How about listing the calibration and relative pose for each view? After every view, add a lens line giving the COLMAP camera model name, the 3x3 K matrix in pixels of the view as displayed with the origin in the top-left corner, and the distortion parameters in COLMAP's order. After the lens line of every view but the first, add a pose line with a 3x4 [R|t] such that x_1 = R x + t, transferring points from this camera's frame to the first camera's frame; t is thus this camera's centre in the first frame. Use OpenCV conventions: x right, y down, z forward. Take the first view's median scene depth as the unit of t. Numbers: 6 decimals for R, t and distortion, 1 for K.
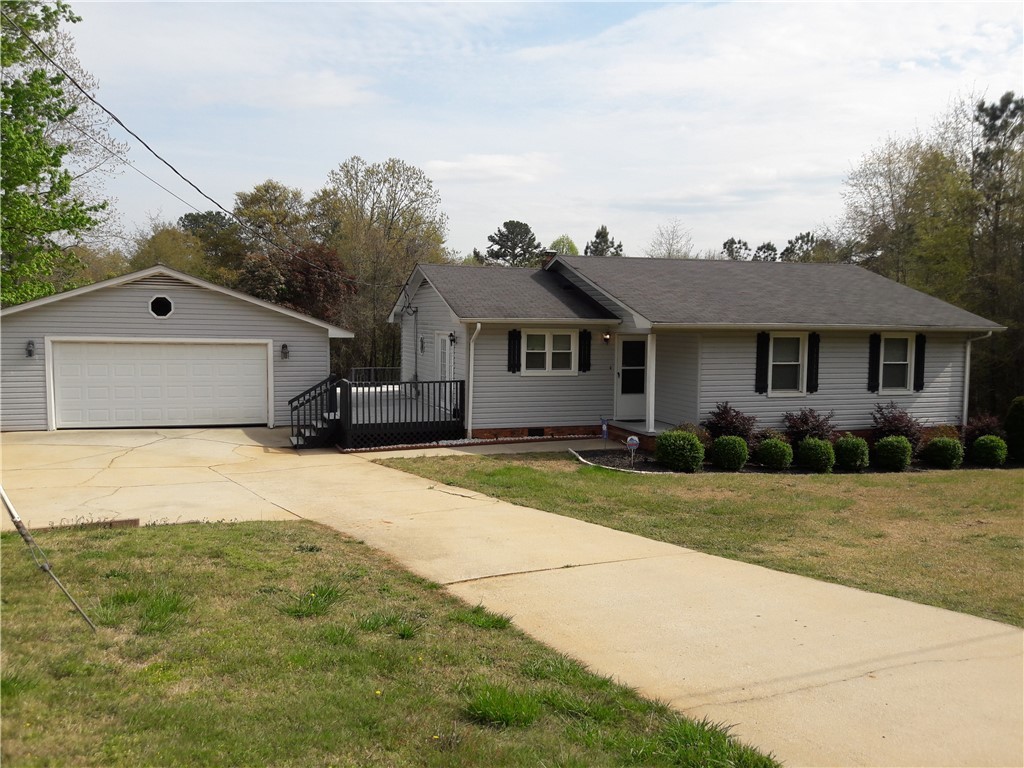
lens RADIAL K [[811.6, 0, 515.4], [0, 811.6, 387.5], [0, 0, 1]] dist [0.067201, -0.209289]
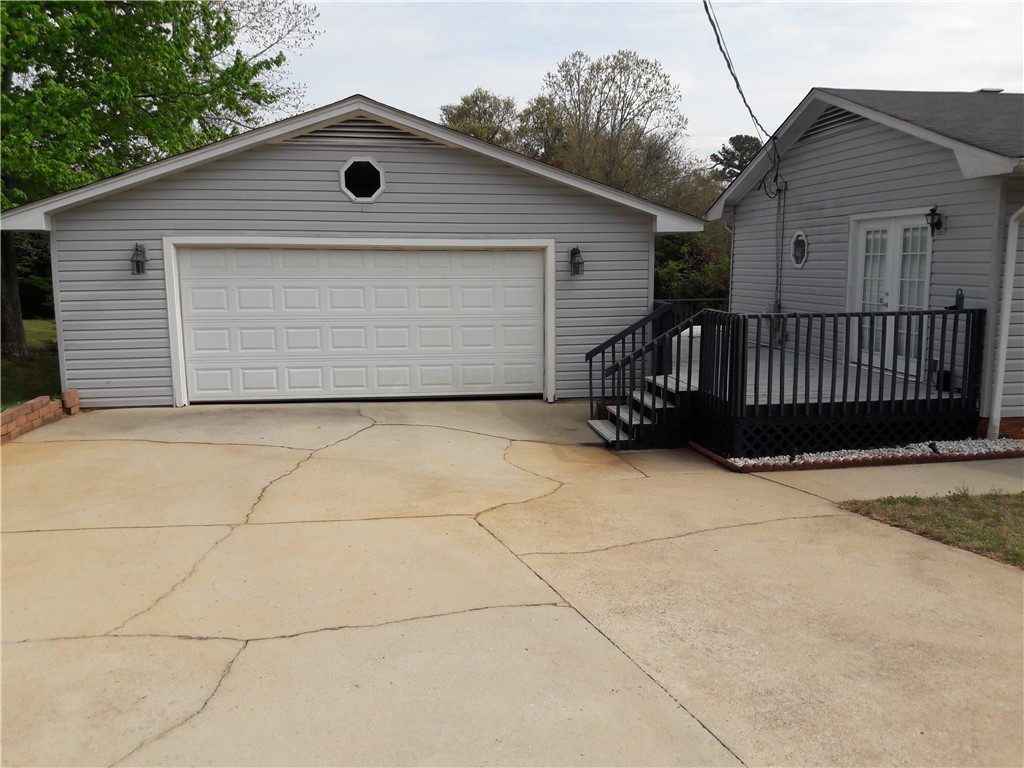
lens RADIAL K [[902.6, 0, 516.7], [0, 902.6, 388.7], [0, 0, 1]] dist [0.048065, -0.065860]
pose [[0.970301, 0.011172, -0.241641, -0.174510], [0.004610, 0.997898, 0.064646, 0.001132], [0.241856, -0.063840, 0.968210, 0.402778]]
